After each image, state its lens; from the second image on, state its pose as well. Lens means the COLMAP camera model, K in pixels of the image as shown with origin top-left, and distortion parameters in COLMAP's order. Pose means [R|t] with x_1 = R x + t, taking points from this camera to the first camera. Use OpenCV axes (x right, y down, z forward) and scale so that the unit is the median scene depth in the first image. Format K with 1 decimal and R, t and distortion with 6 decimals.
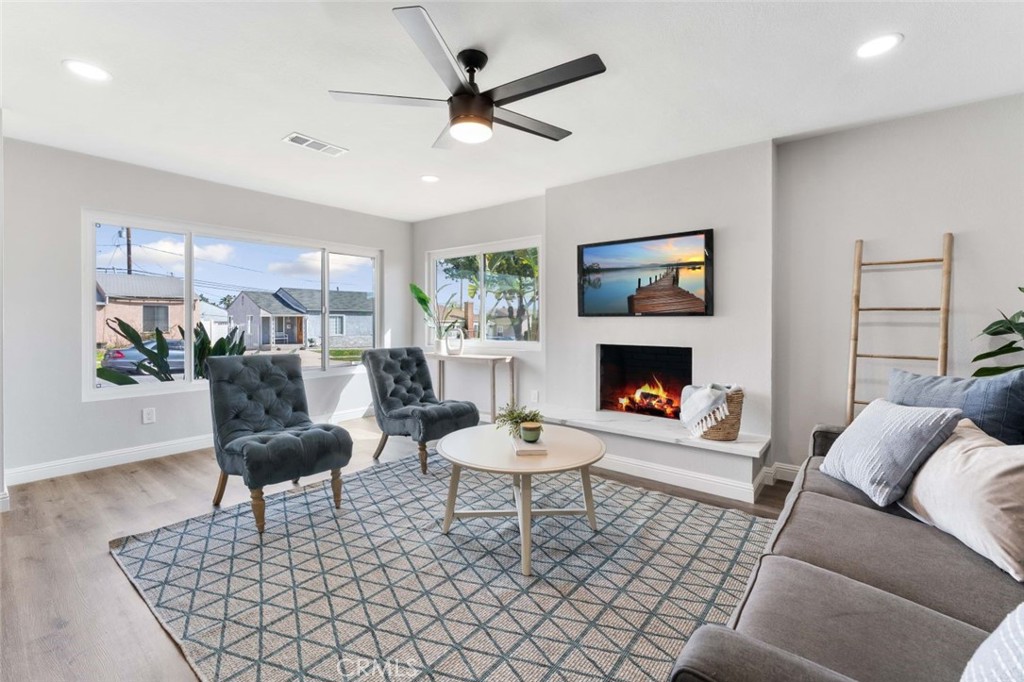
lens RADIAL K [[439.2, 0, 514.5], [0, 439.2, 319.5], [0, 0, 1]] dist [0.000058, 0.000273]
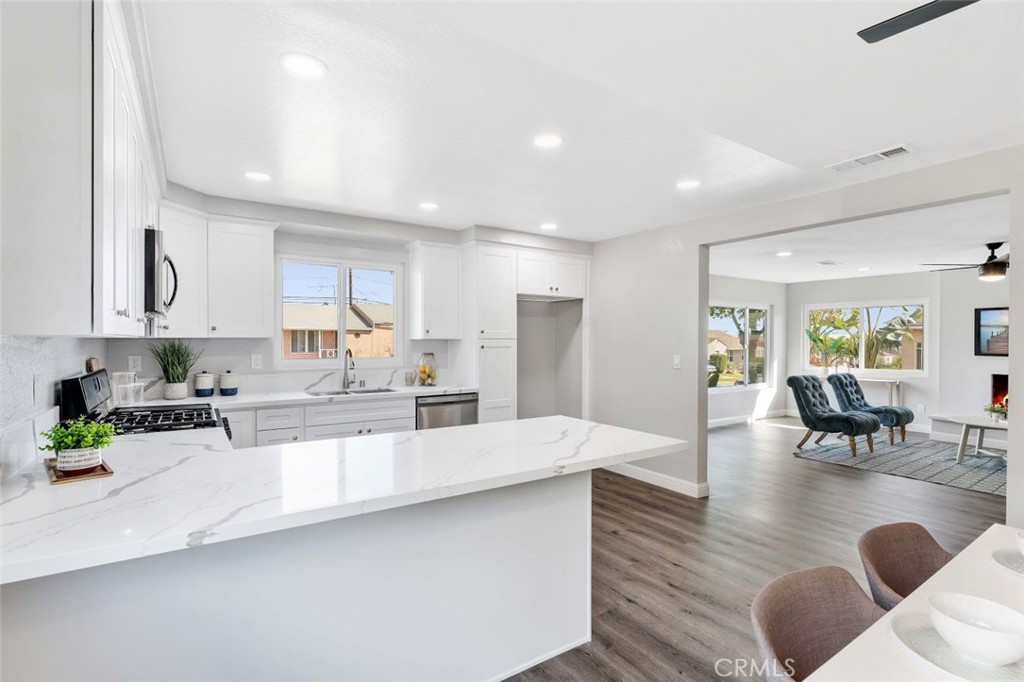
lens RADIAL K [[476.4, 0, 512.3], [0, 476.4, 340.1], [0, 0, 1]] dist [-0.001201, 0.000003]
pose [[0.950839, 0.003023, -0.309672, -1.126400], [-0.001629, 0.999987, 0.004760, -0.085149], [0.309682, -0.004022, 0.950832, -1.374756]]
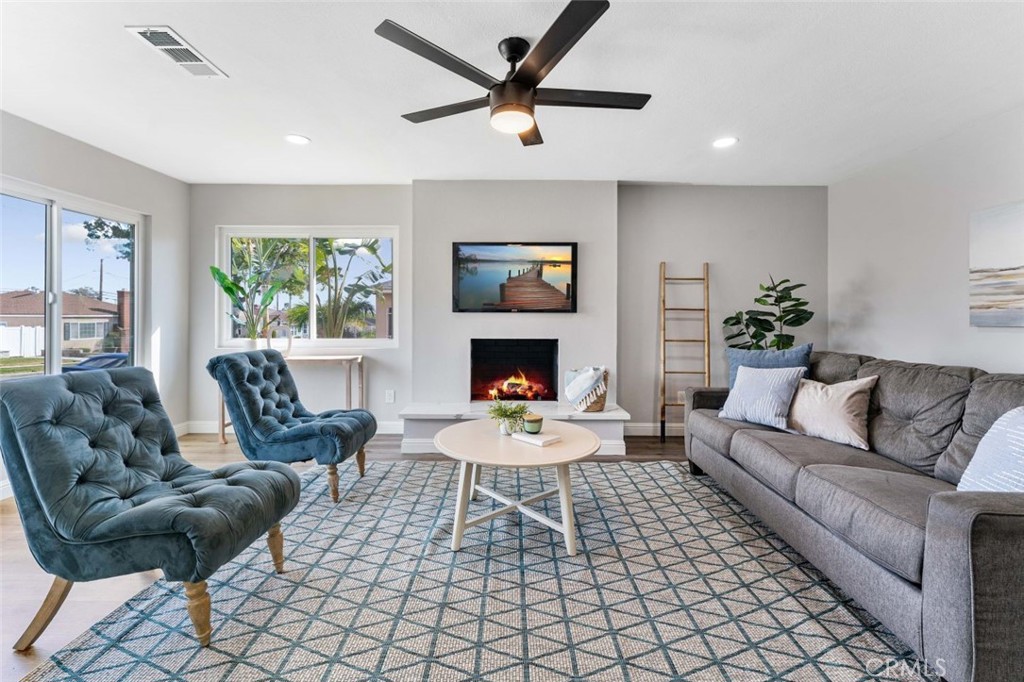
lens RADIAL K [[429.4, 0, 513.2], [0, 429.4, 312.8], [0, 0, 1]] dist [0.001551, 0.000082]
pose [[0.785399, 0.007908, 0.618939, -0.468961], [-0.004432, 0.999965, -0.007153, 0.001635], [-0.618974, 0.002874, 0.785406, 0.174244]]
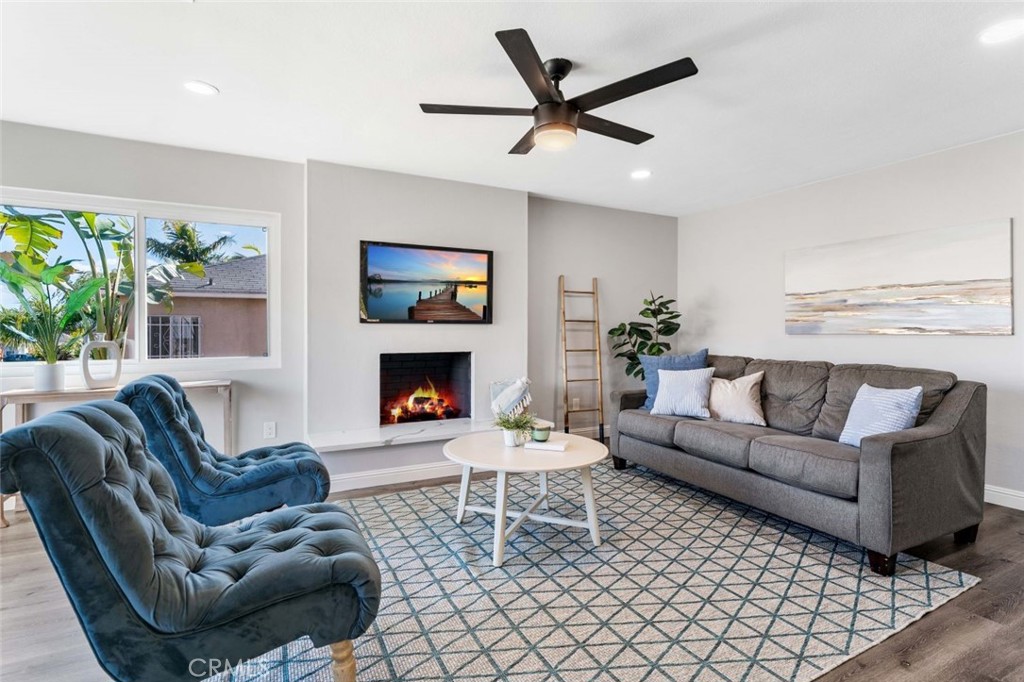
lens RADIAL K [[491.4, 0, 508.4], [0, 491.4, 335.0], [0, 0, 1]] dist [-0.001946, 0.000001]
pose [[0.415595, -0.012205, 0.909468, -0.800408], [-0.001808, 0.999897, 0.014245, 0.003080], [-0.909548, -0.007565, 0.415530, 0.435667]]
